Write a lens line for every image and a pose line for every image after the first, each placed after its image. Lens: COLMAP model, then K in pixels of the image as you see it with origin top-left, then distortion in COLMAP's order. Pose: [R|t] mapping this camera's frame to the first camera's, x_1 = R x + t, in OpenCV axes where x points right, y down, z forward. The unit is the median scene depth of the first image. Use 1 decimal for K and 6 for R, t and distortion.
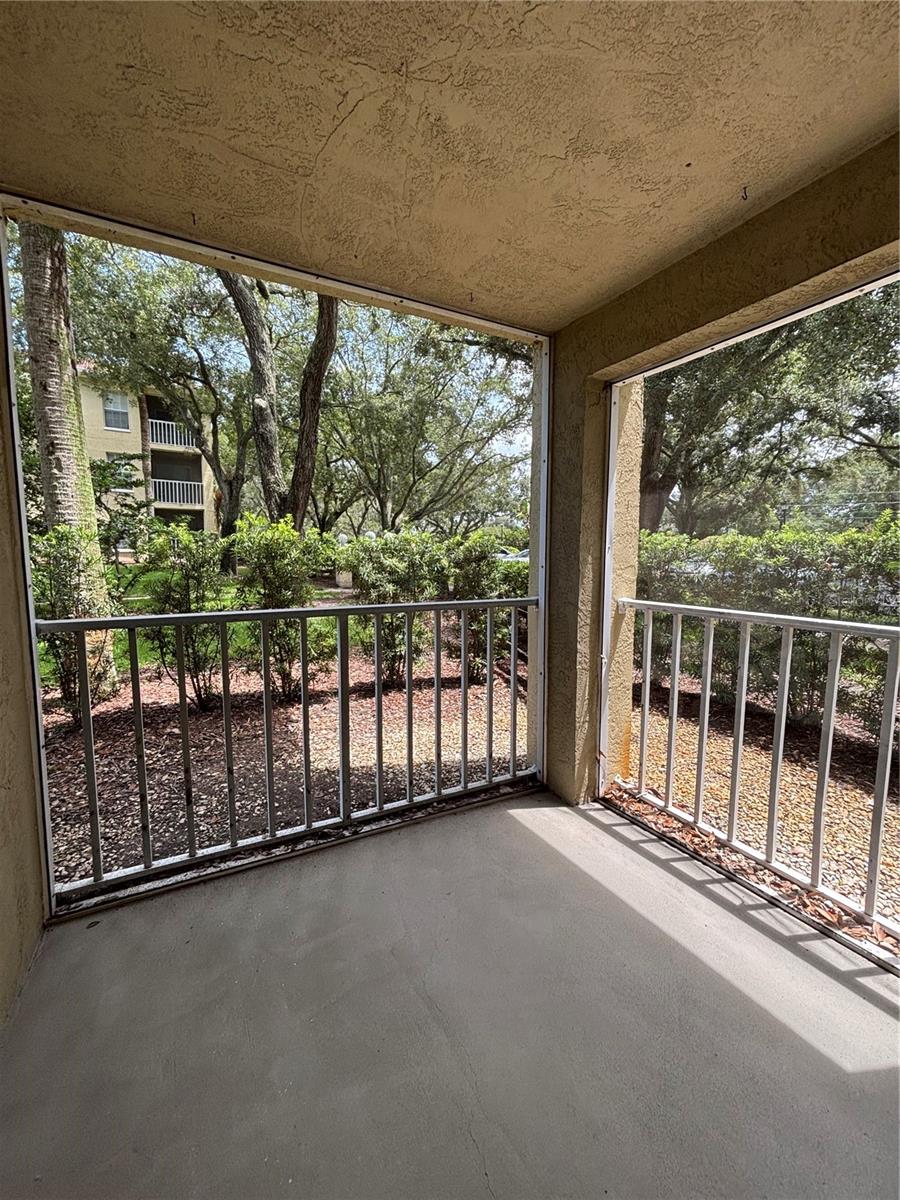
lens RADIAL K [[487.1, 0, 450.7], [0, 487.1, 602.0], [0, 0, 1]] dist [0.002893, 0.000505]
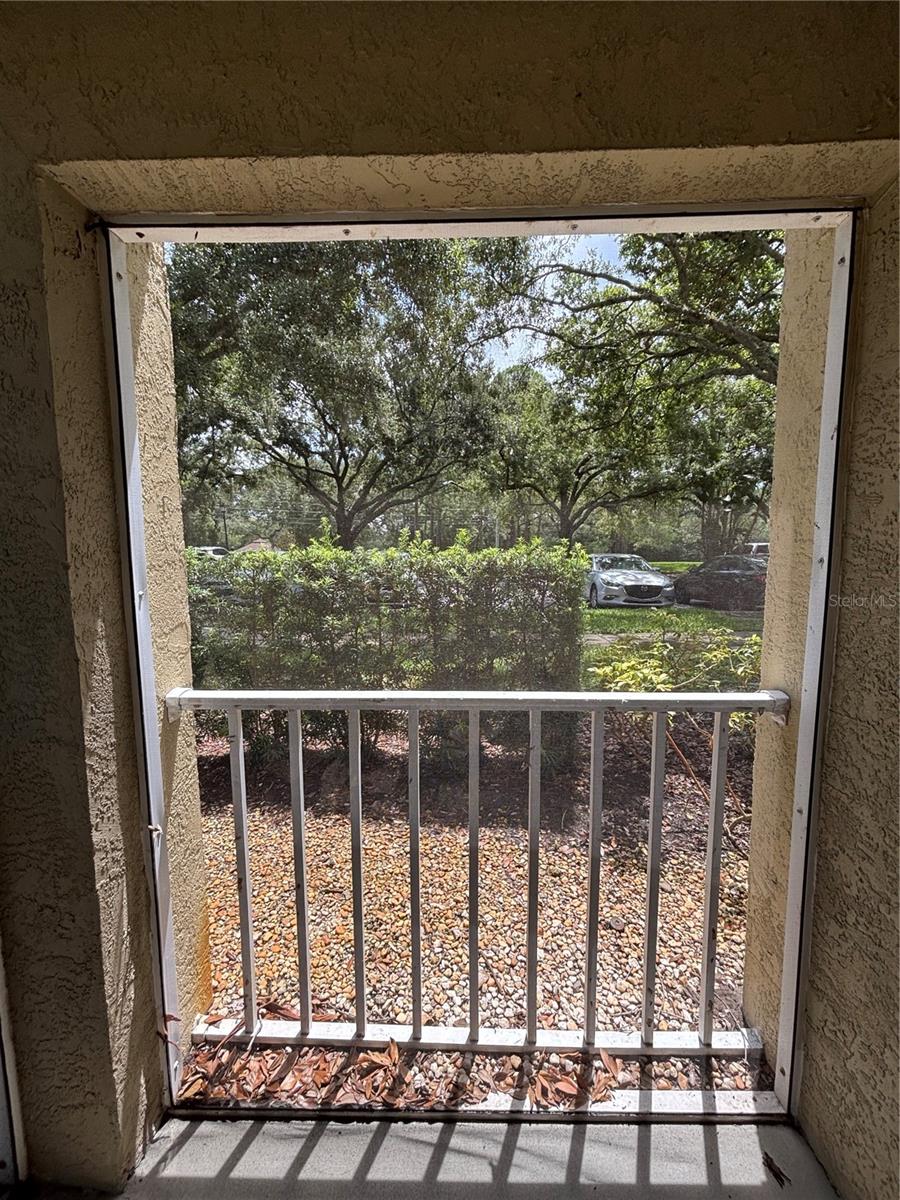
lens RADIAL K [[487.1, 0, 450.7], [0, 487.1, 602.0], [0, 0, 1]] dist [0.002893, 0.000505]
pose [[0.504522, -0.094053, 0.858261, 0.072572], [0.089338, 0.994400, 0.056455, -0.101917], [-0.858764, 0.048193, 0.510099, 0.492316]]
